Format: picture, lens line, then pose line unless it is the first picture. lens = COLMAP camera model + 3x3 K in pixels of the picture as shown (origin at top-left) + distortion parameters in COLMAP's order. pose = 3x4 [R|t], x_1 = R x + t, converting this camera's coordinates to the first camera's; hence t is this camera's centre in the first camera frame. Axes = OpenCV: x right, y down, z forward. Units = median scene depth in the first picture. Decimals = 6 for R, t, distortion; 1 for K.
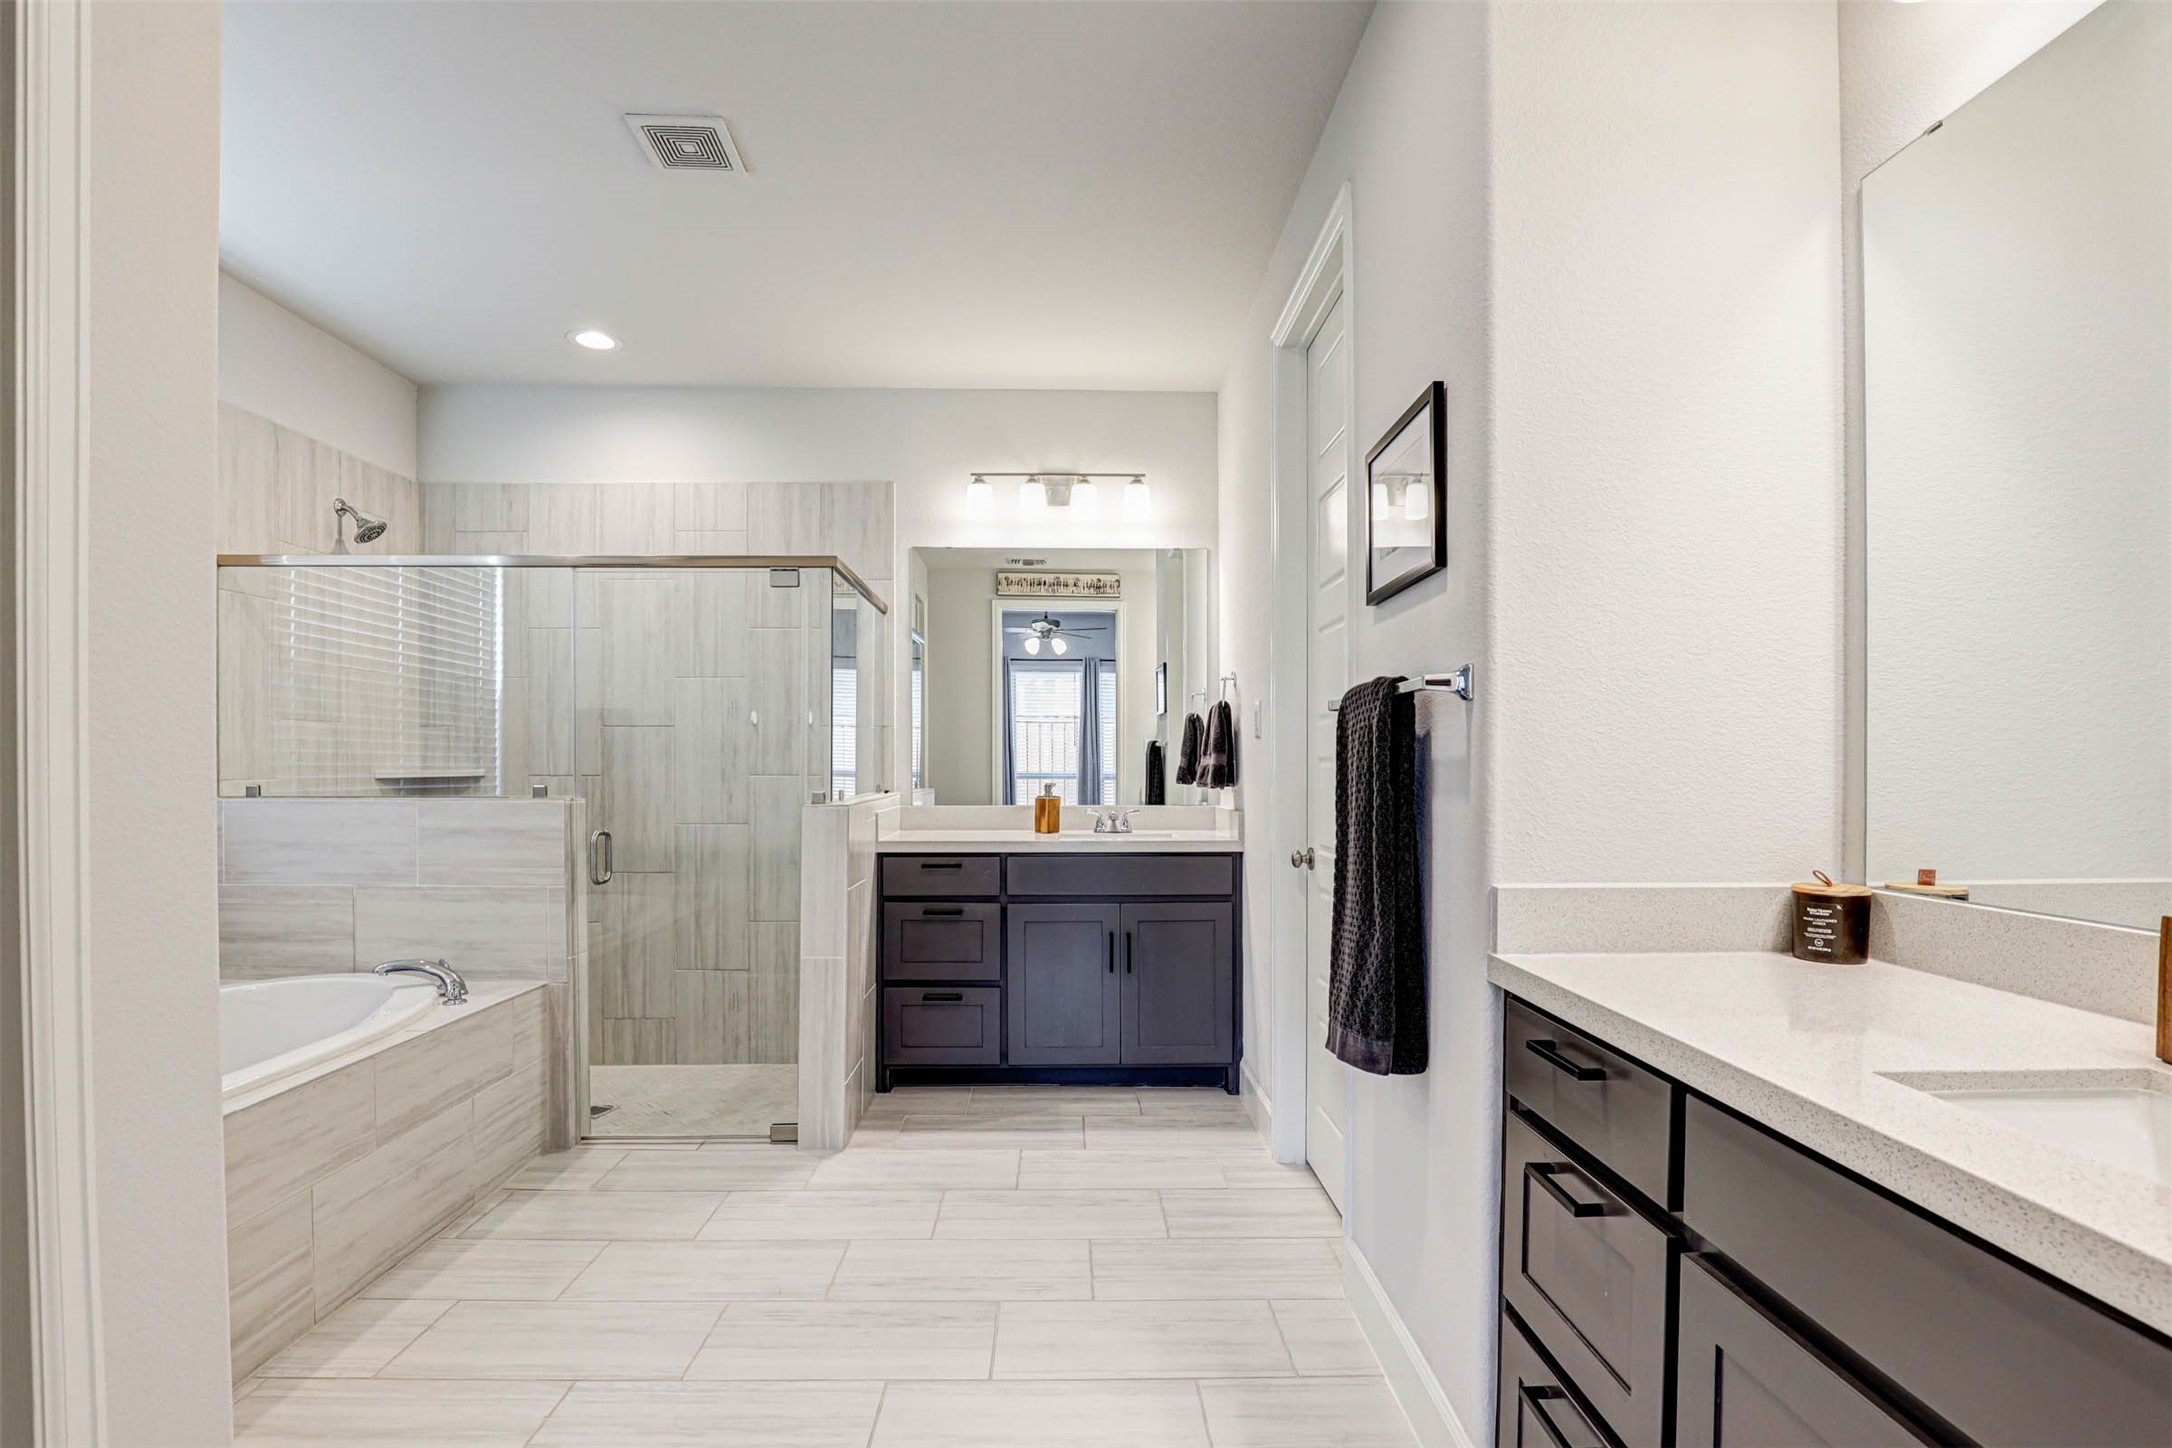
lens RADIAL K [[1028.7, 0, 1089.8], [0, 1028.7, 770.7], [0, 0, 1]] dist [-0.033587, 0.003230]
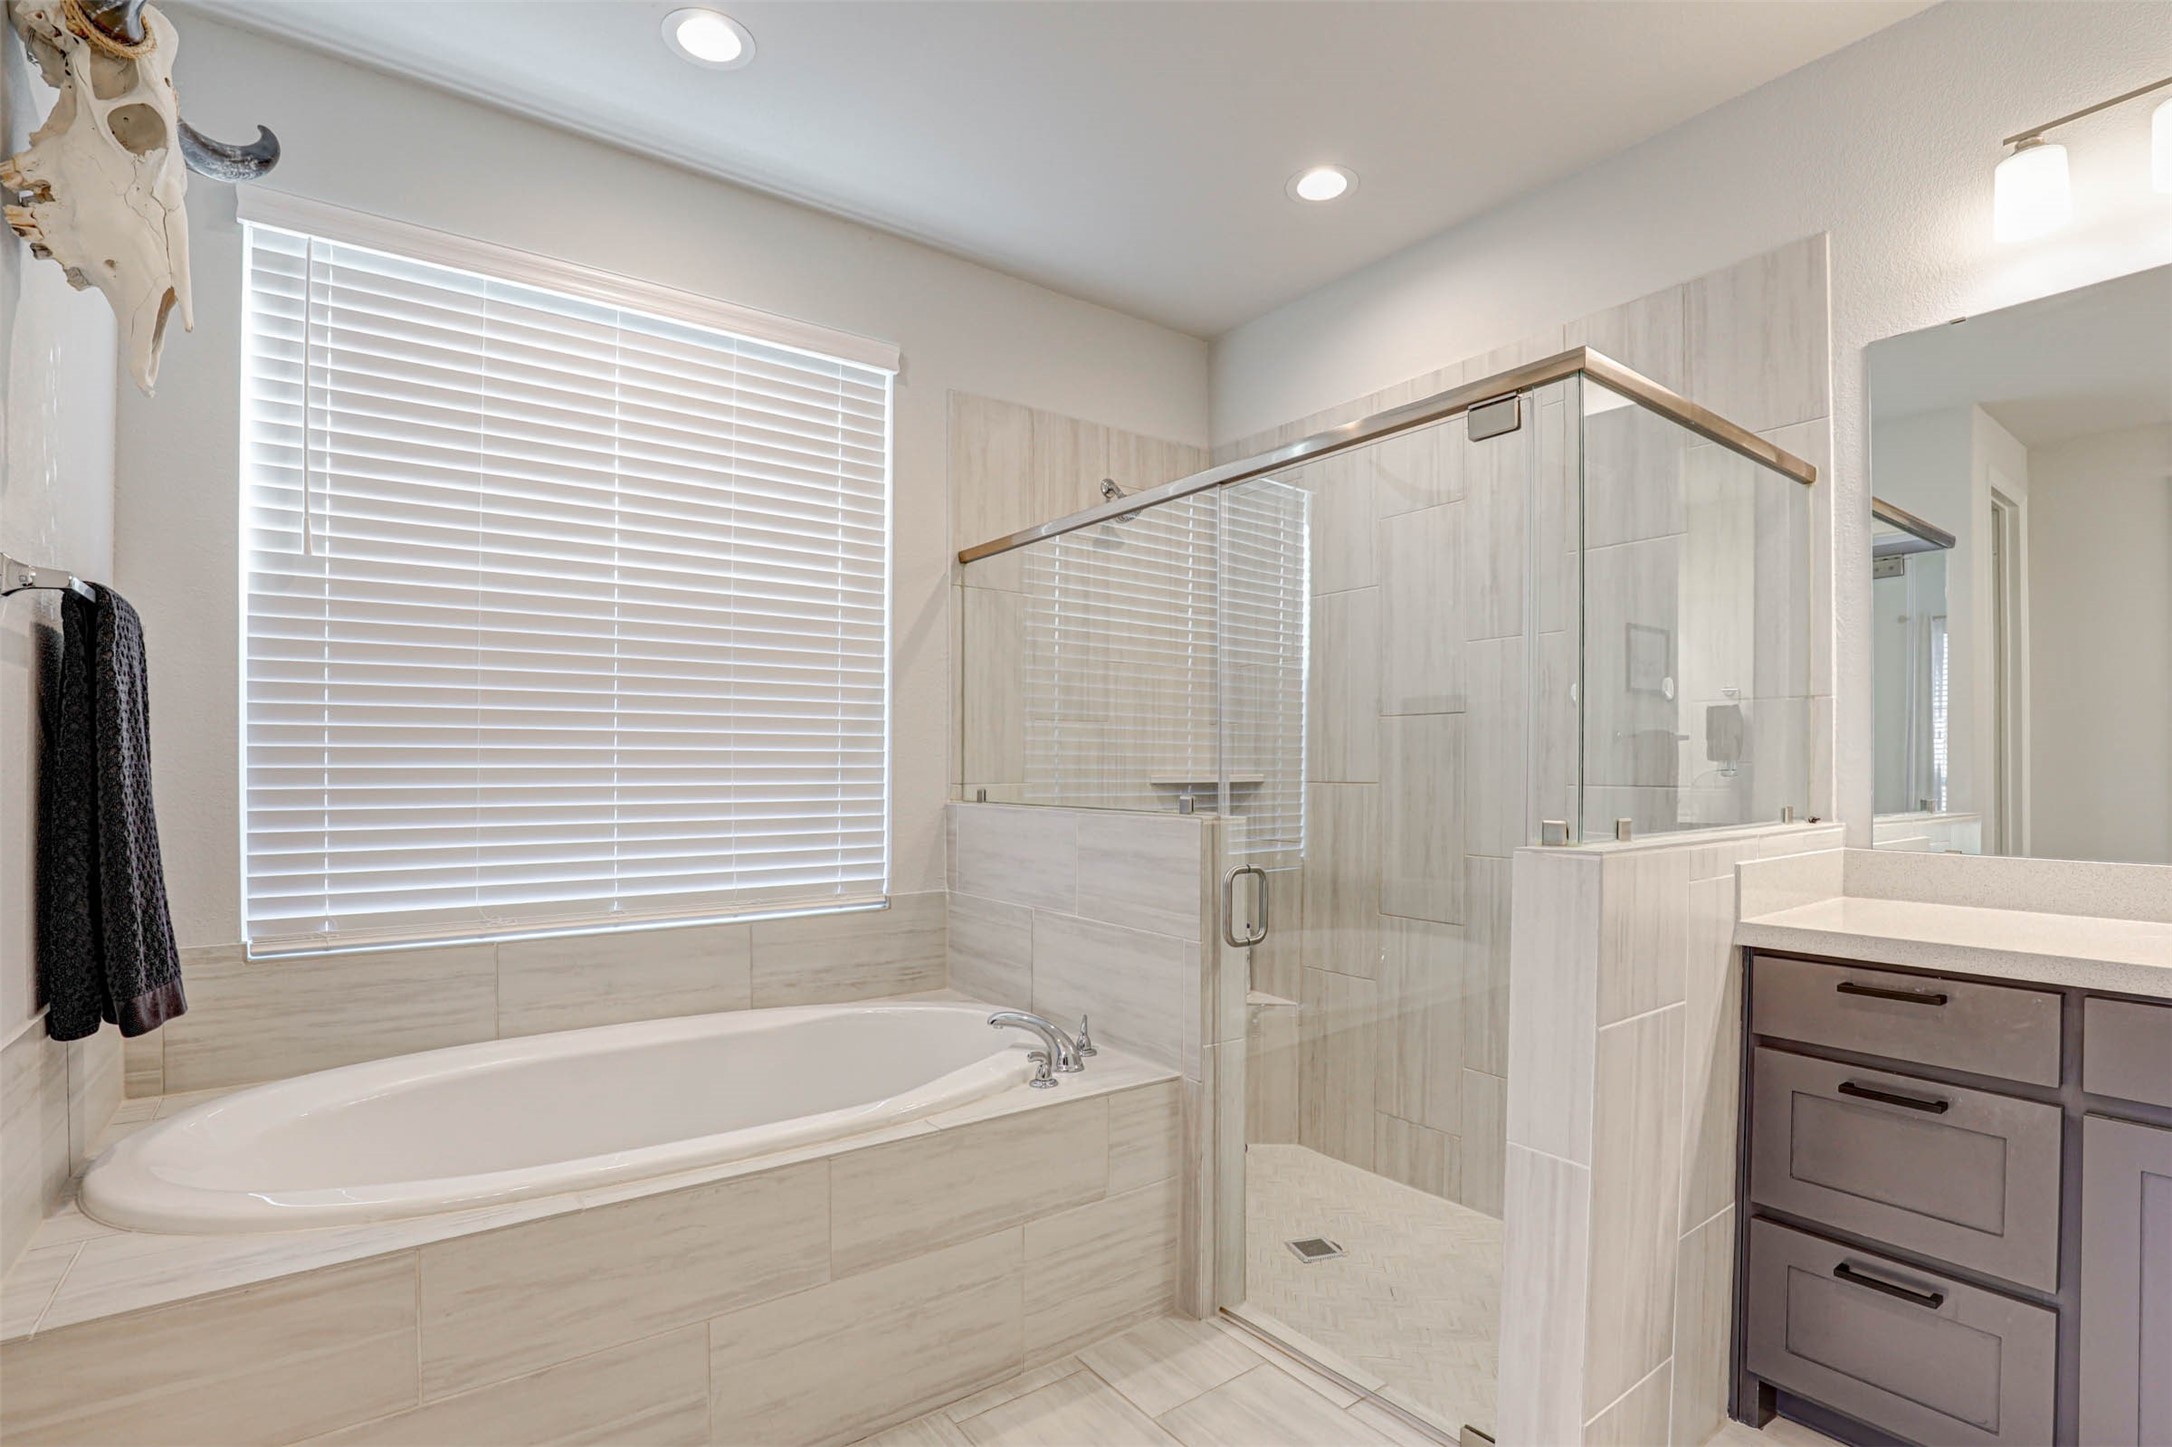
lens RADIAL K [[1028.7, 0, 1098.0], [0, 1028.7, 767.0], [0, 0, 1]] dist [-0.033587, 0.003230]
pose [[0.578617, -0.000223, -0.815599, 0.014680], [-0.006024, 0.999972, -0.004547, -0.002635], [0.815577, 0.007544, 0.578599, 0.463995]]
